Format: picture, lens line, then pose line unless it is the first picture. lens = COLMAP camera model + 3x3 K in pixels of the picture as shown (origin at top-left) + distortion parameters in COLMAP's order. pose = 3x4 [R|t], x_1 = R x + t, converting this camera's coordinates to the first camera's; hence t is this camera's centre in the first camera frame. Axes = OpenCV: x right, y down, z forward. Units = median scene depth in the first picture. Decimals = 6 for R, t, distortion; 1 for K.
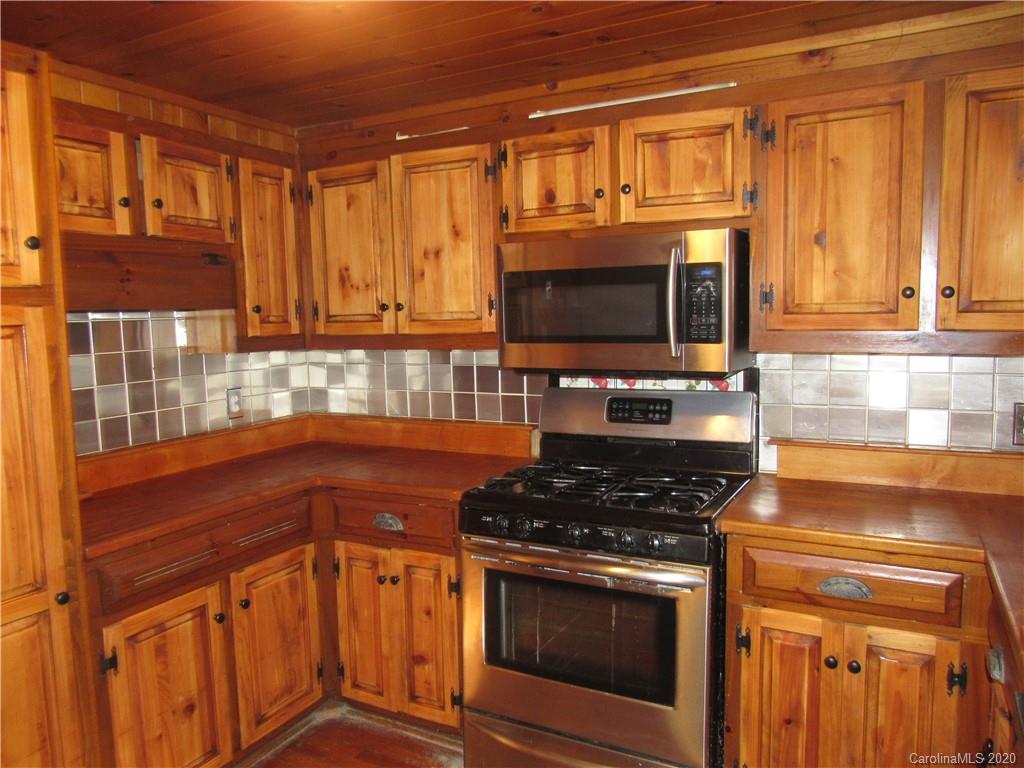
lens RADIAL K [[731.4, 0, 511.7], [0, 731.4, 386.2], [0, 0, 1]] dist [-0.036565, 0.011008]
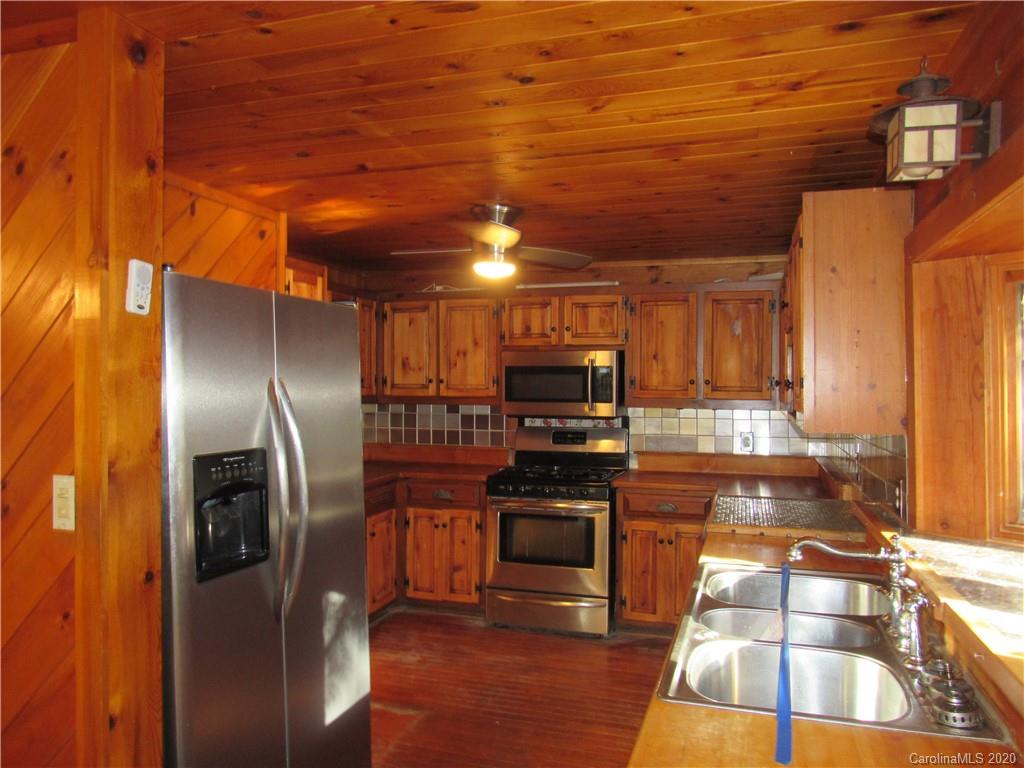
lens RADIAL K [[731.4, 0, 513.2], [0, 731.4, 382.2], [0, 0, 1]] dist [-0.036565, 0.011008]
pose [[0.984321, 0.024316, 0.174701, -0.327389], [-0.007544, 0.995350, -0.096033, 0.077241], [-0.176223, 0.093209, 0.979927, -0.923154]]
